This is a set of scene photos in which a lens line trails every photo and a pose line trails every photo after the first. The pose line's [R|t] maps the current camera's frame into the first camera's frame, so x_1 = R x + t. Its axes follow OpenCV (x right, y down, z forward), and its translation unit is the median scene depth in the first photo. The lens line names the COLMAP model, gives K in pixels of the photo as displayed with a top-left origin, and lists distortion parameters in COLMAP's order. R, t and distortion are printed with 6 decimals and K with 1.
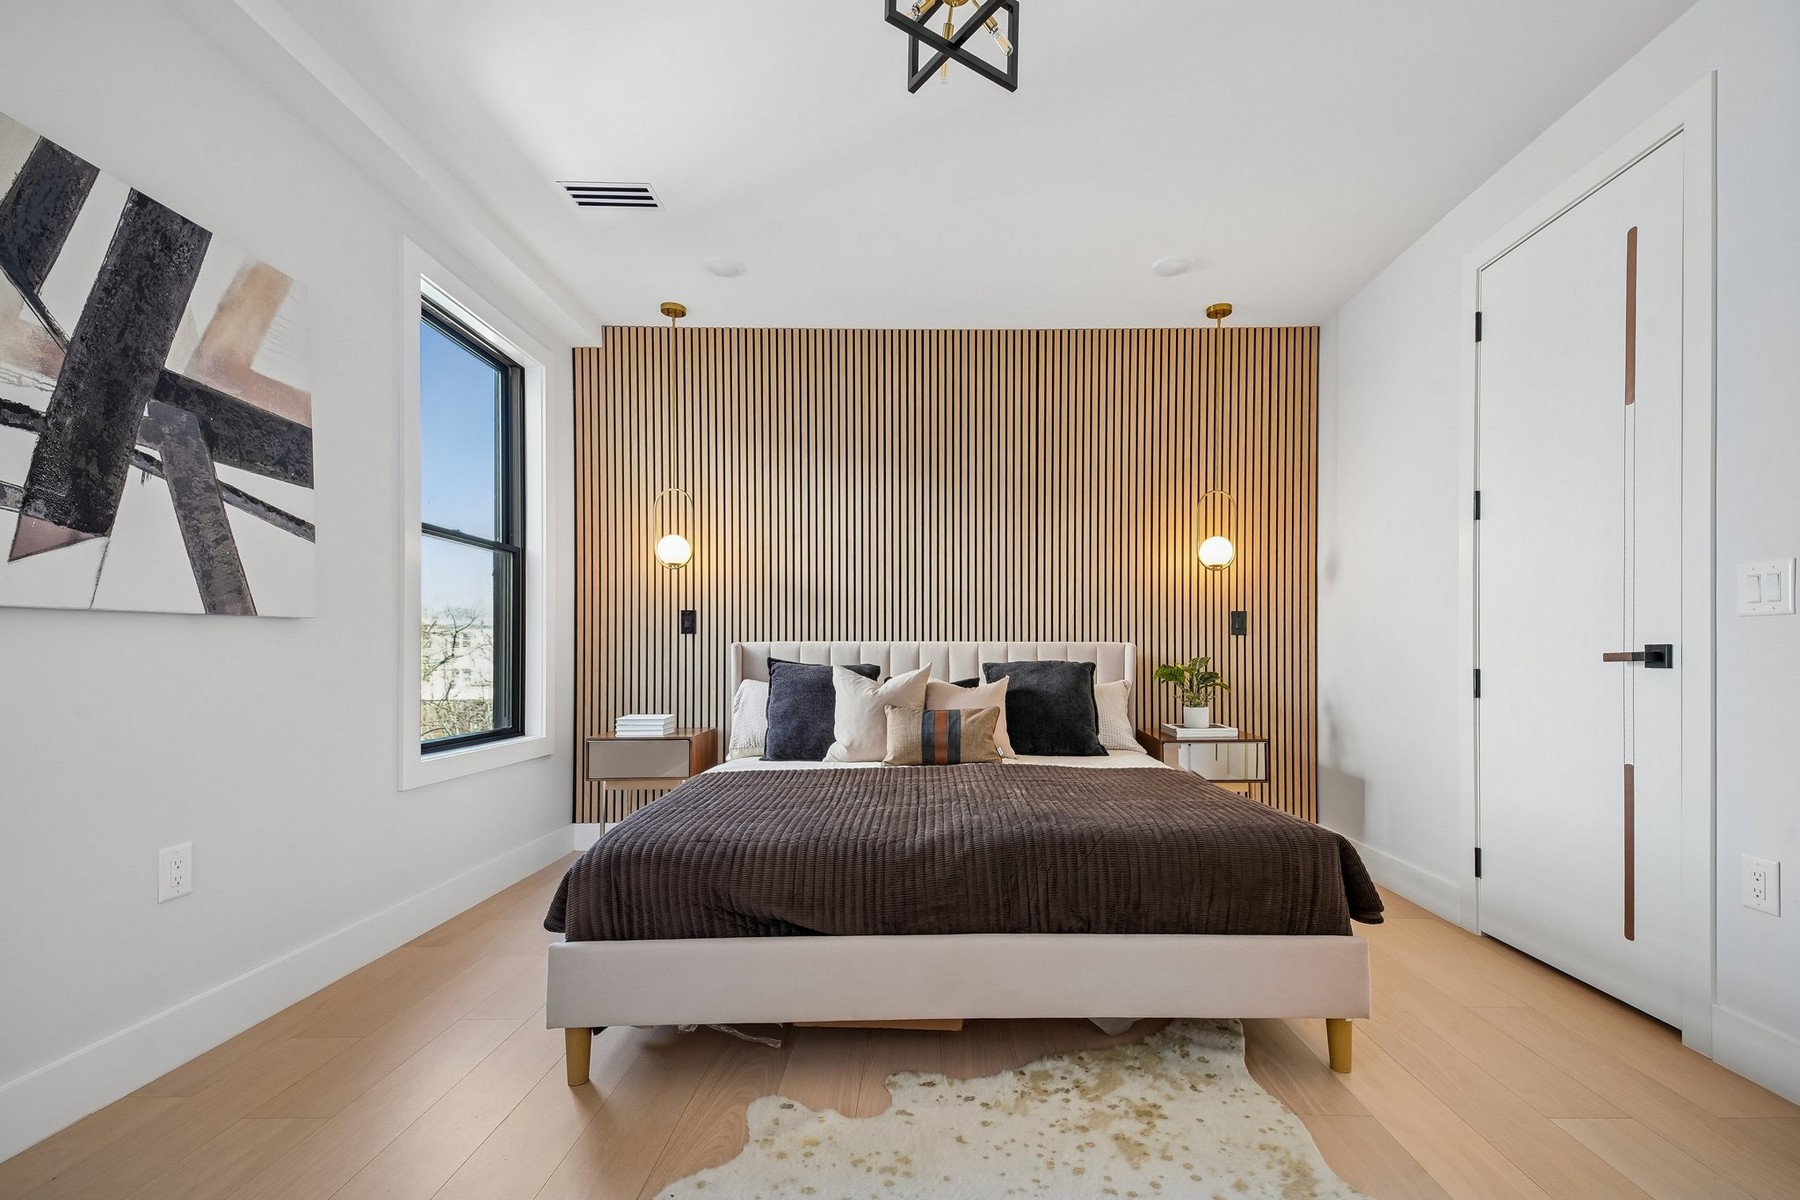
lens RADIAL K [[743.5, 0, 953.1], [0, 743.5, 654.7], [0, 0, 1]] dist [0.022009, -0.007838]
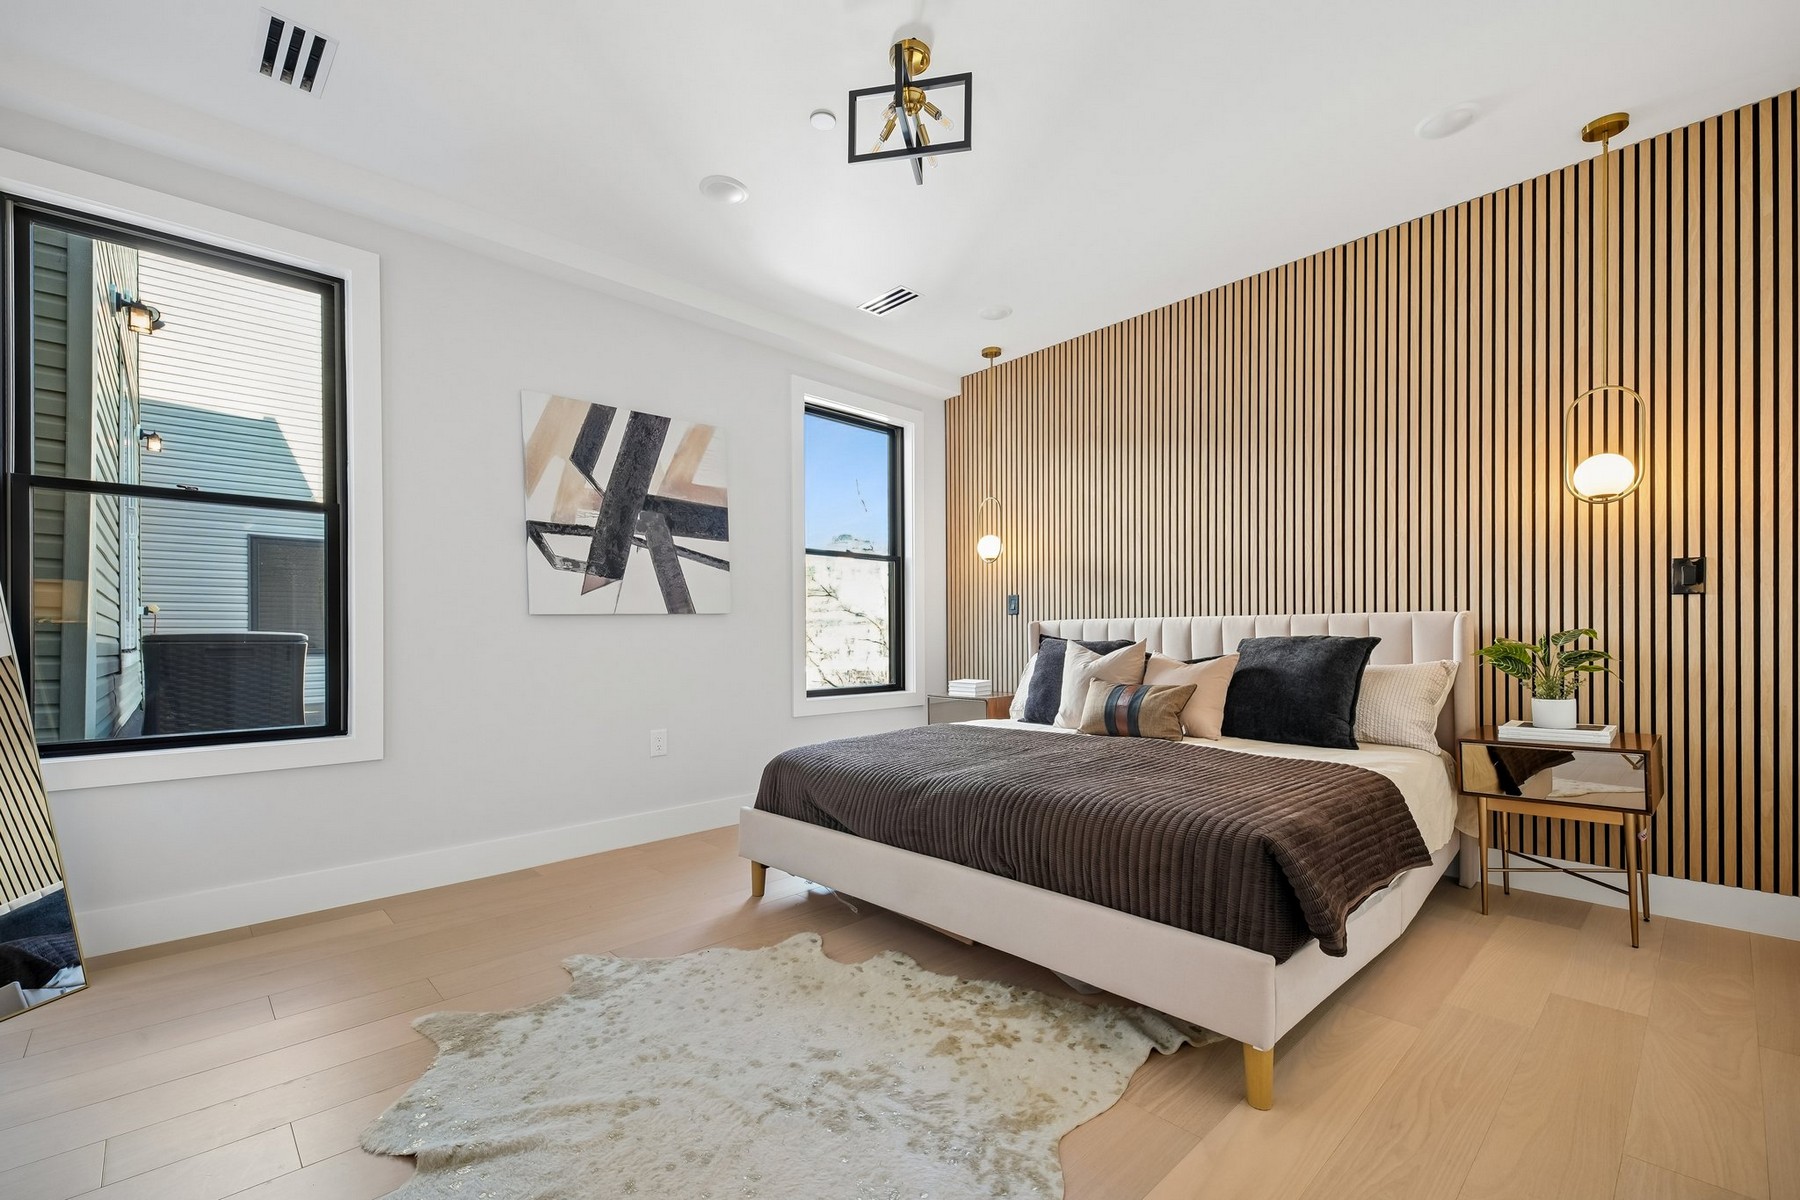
lens RADIAL K [[743.5, 0, 915.8], [0, 743.5, 630.9], [0, 0, 1]] dist [0.022009, -0.007838]
pose [[0.697316, -0.010596, -0.716685, 0.803392], [0.010110, 0.999937, -0.004947, 0.004695], [0.716692, -0.003796, 0.697379, 0.106798]]
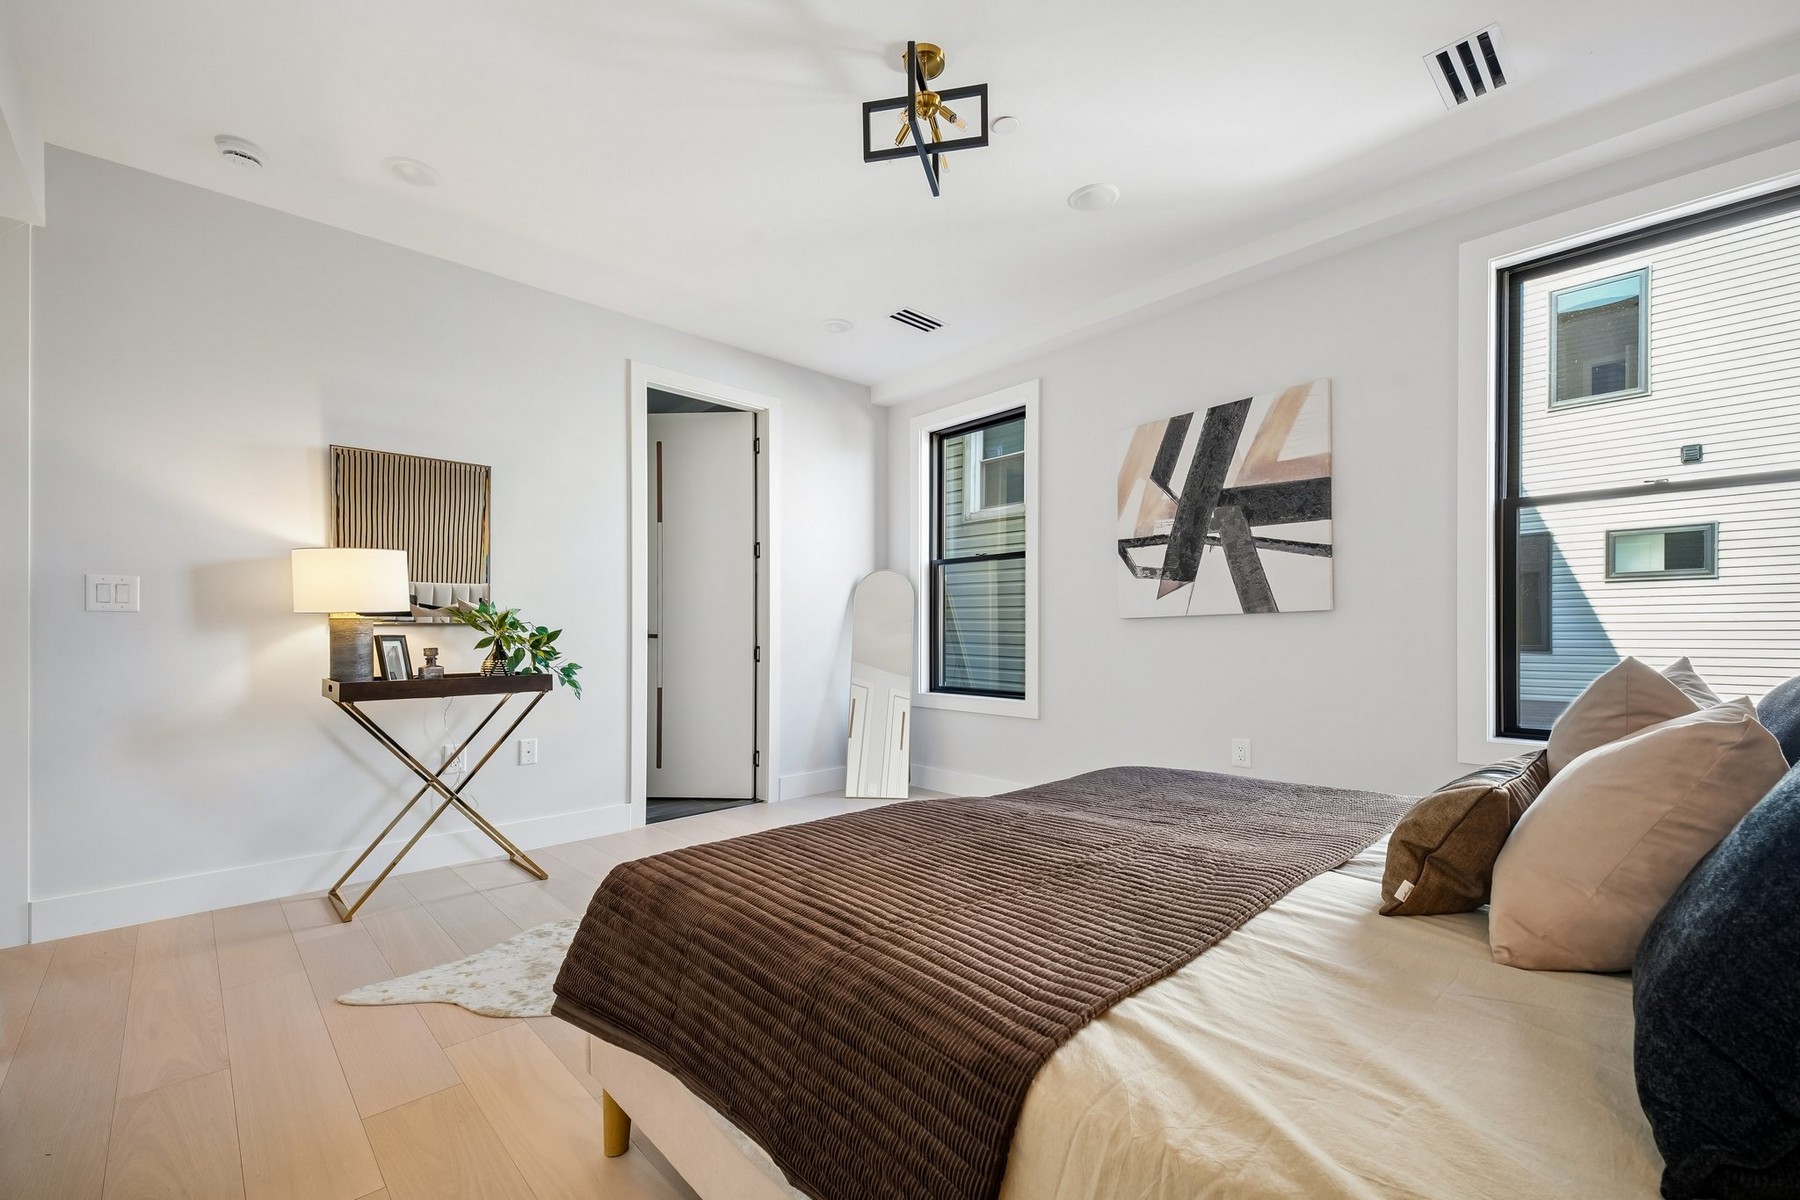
lens RADIAL K [[743.5, 0, 953.1], [0, 743.5, 639.3], [0, 0, 1]] dist [0.022009, -0.007838]
pose [[-0.732511, 0.006048, -0.680729, 0.700169], [0.000625, 0.999966, 0.008212, -0.007348], [0.680755, 0.005590, -0.732490, 1.751476]]
